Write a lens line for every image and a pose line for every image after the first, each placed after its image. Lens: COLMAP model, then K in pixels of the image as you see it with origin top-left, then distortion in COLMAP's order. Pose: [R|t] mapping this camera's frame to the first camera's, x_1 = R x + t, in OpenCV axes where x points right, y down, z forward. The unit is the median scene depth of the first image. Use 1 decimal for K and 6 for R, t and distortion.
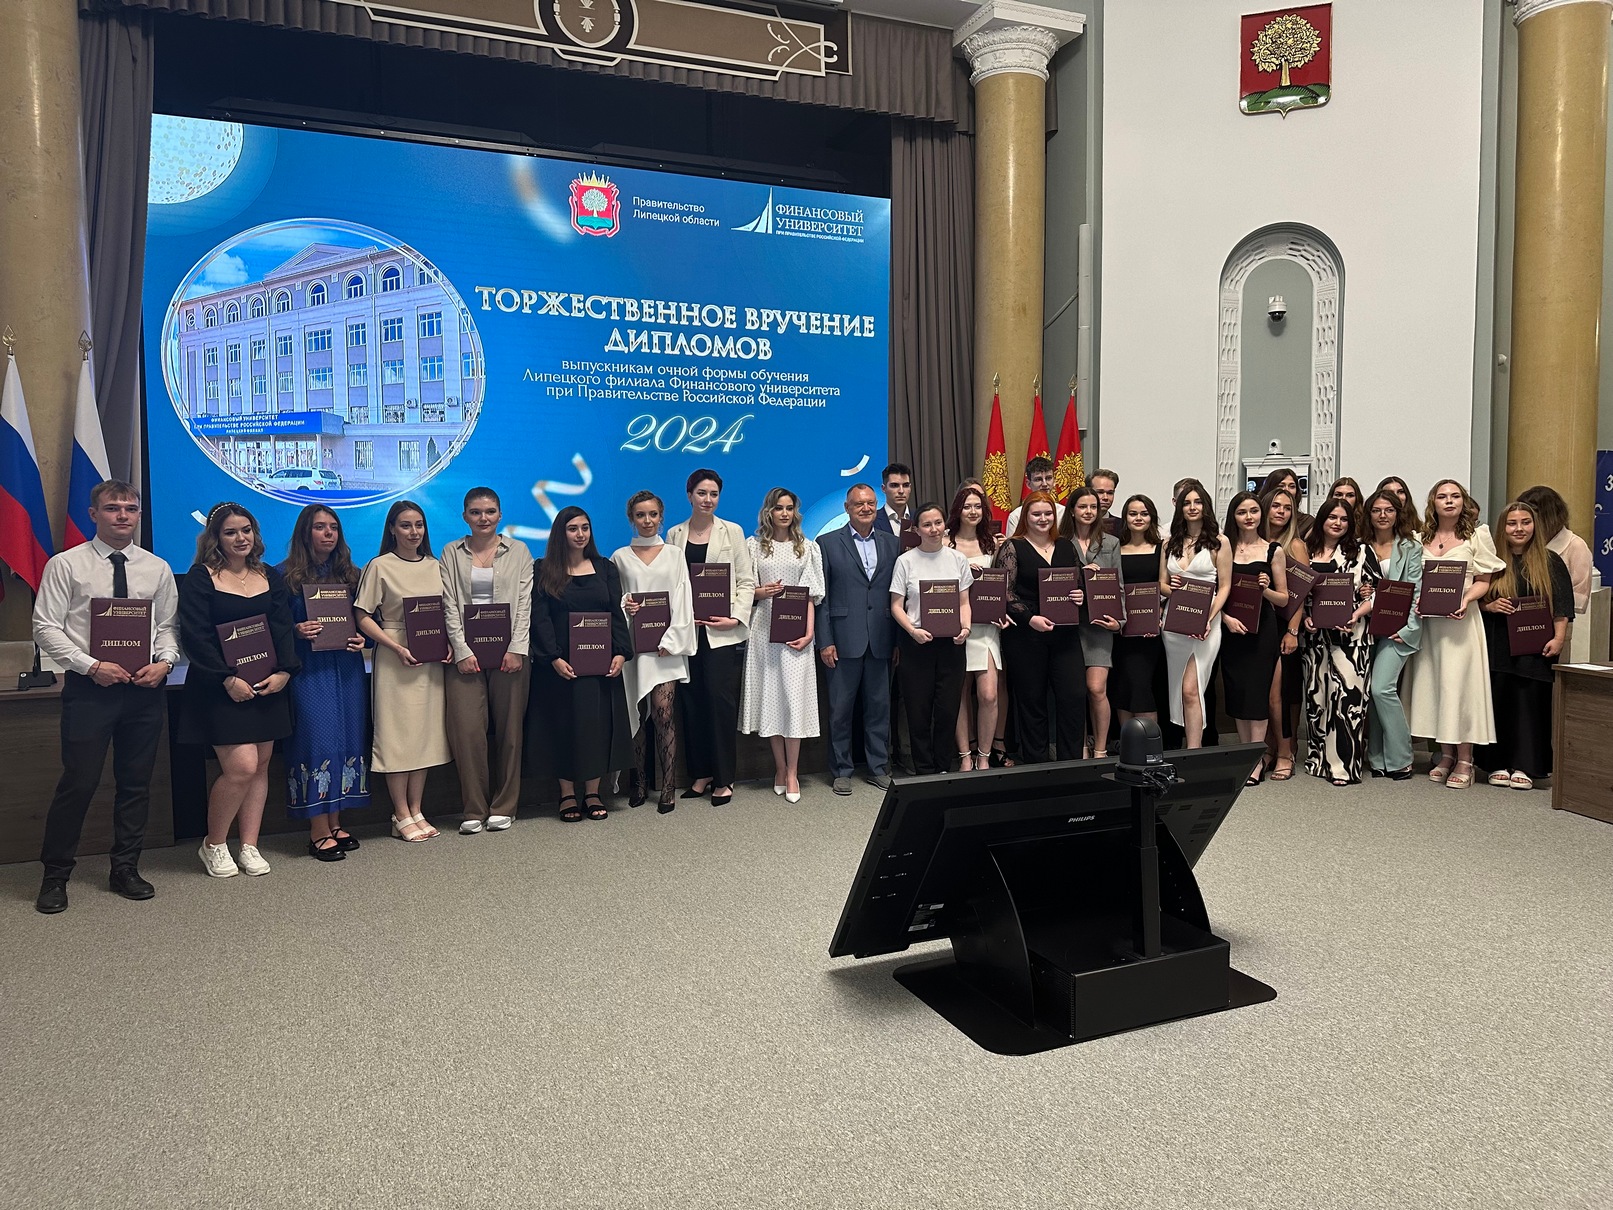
lens RADIAL K [[1178.4, 0, 823.6], [0, 1178.4, 620.1], [0, 0, 1]] dist [0.043476, -0.060245]
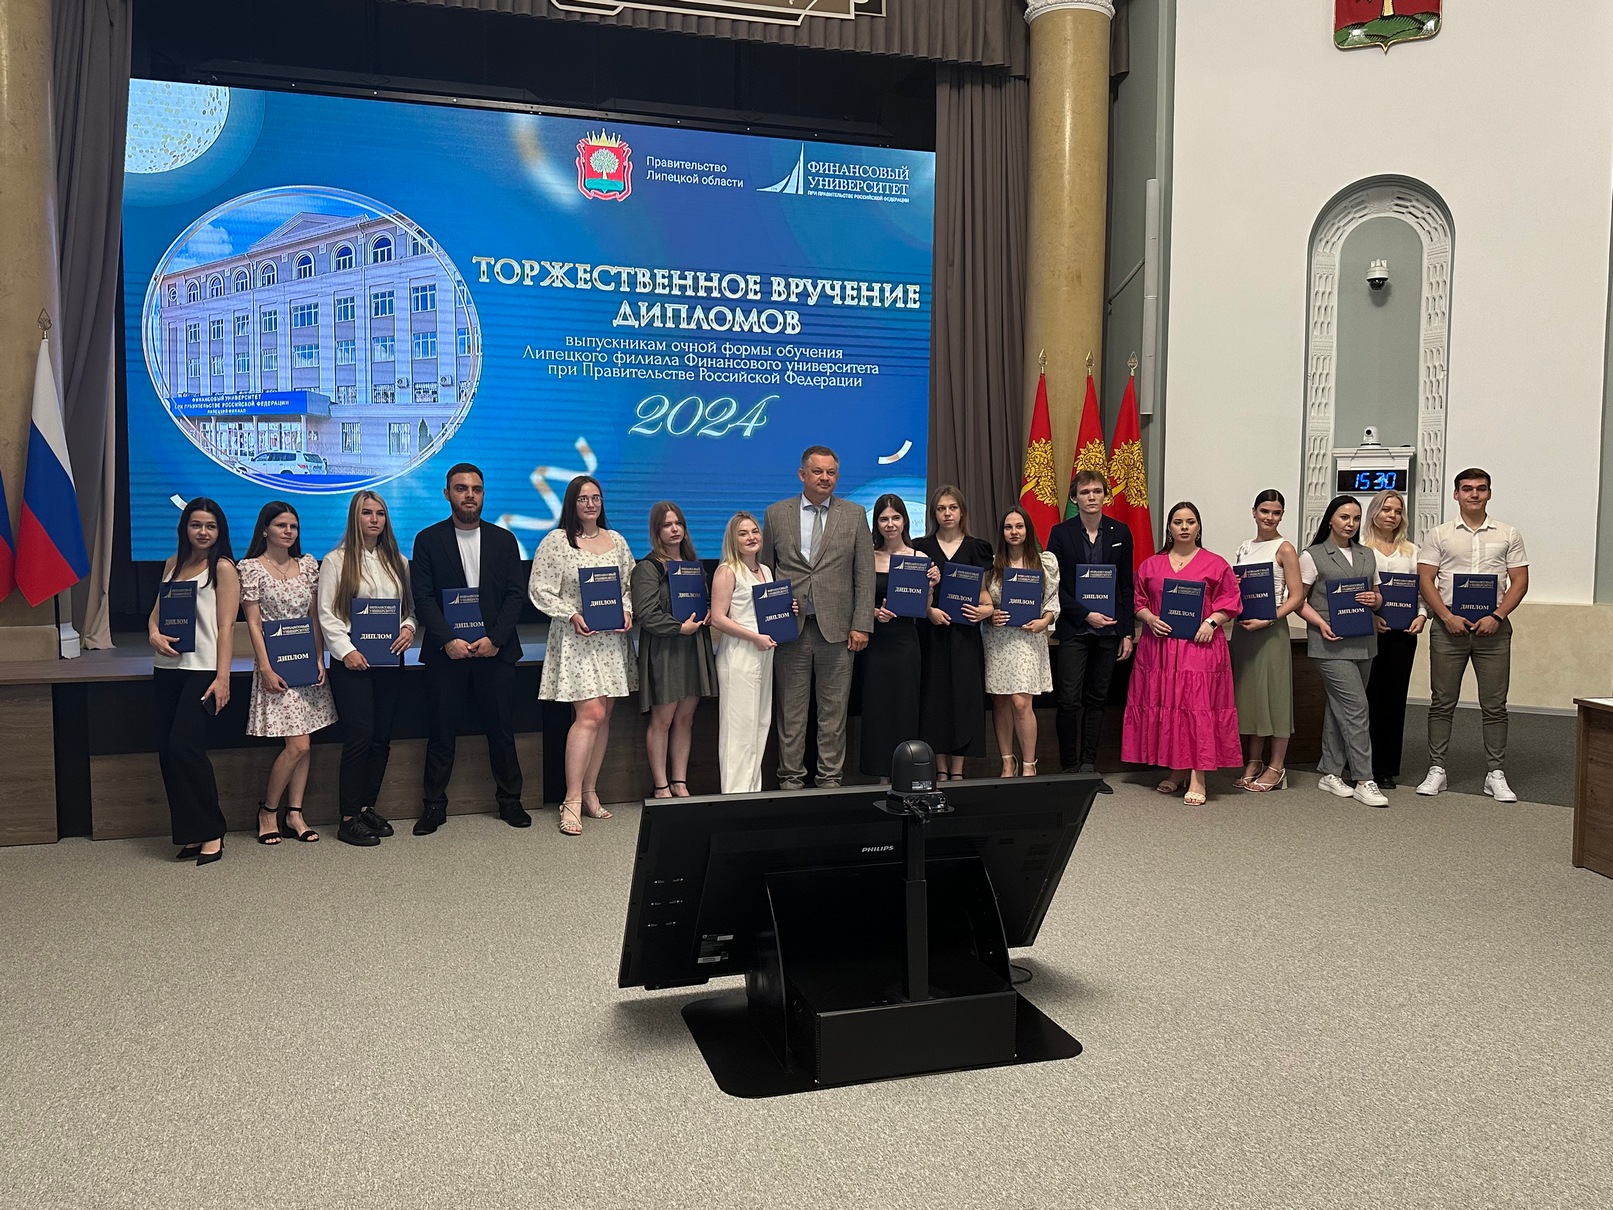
lens RADIAL K [[1337.9, 0, 828.7], [0, 1337.9, 622.2], [0, 0, 1]] dist [0.055357, -0.082642]
pose [[0.993609, 0.022725, -0.110568, 0.104462], [-0.022648, 0.999742, 0.001946, -0.003778], [0.110583, 0.000571, 0.993867, -0.015703]]
